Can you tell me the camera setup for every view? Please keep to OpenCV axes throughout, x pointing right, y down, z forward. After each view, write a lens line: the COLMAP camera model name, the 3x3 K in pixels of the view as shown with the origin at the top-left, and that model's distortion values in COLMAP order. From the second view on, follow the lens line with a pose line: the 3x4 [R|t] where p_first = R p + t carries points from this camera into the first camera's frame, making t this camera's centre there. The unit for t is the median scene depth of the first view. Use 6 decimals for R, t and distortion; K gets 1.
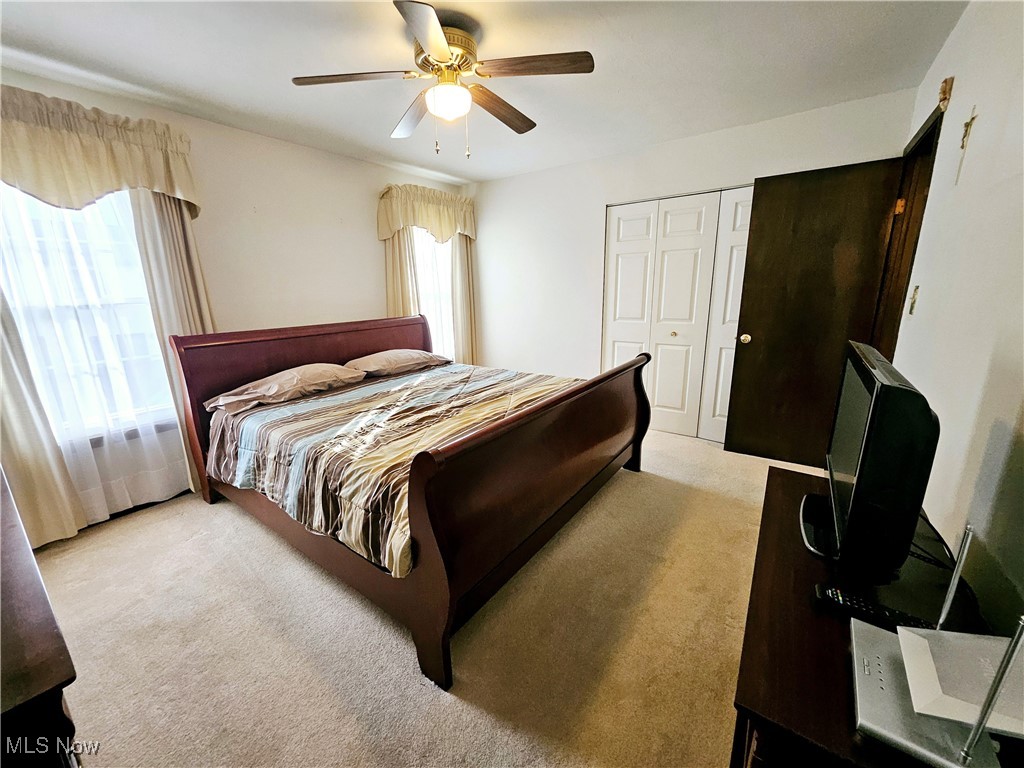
lens RADIAL K [[398.1, 0, 500.7], [0, 398.1, 383.5], [0, 0, 1]] dist [0.000636, 0.000491]
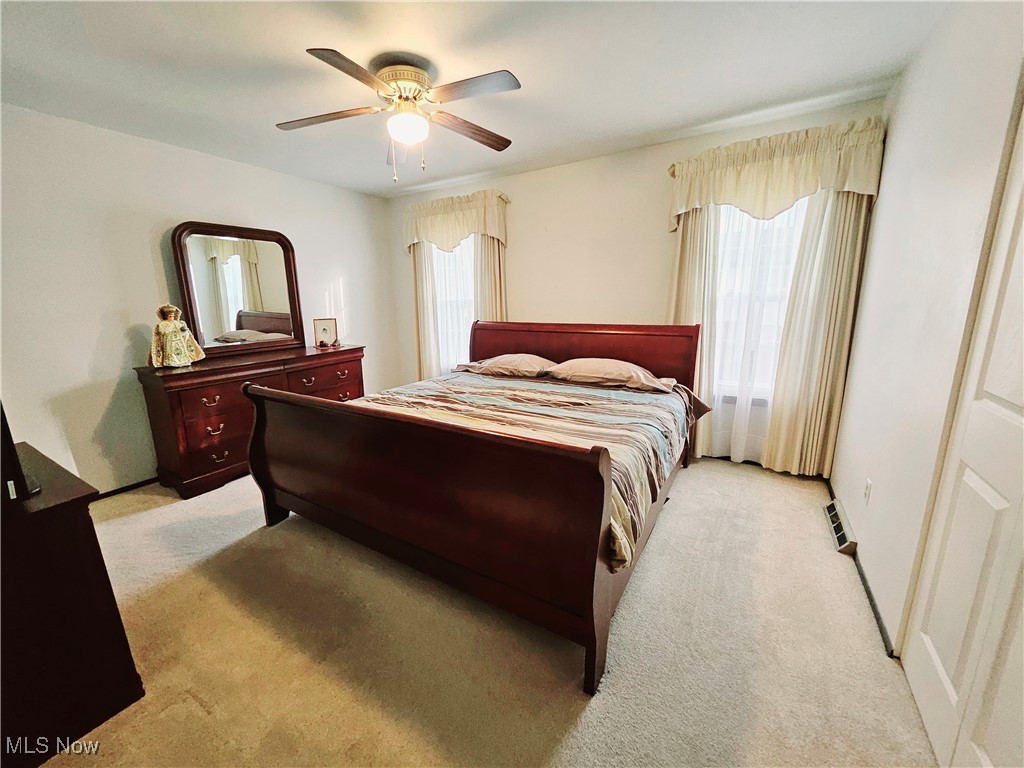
lens RADIAL K [[398.1, 0, 500.7], [0, 398.1, 383.5], [0, 0, 1]] dist [0.000636, 0.000491]
pose [[0.083113, 0.227088, -0.970321, 0.690901], [-0.223313, 0.953172, 0.203946, -0.188190], [0.971197, 0.199735, 0.129932, 0.769505]]
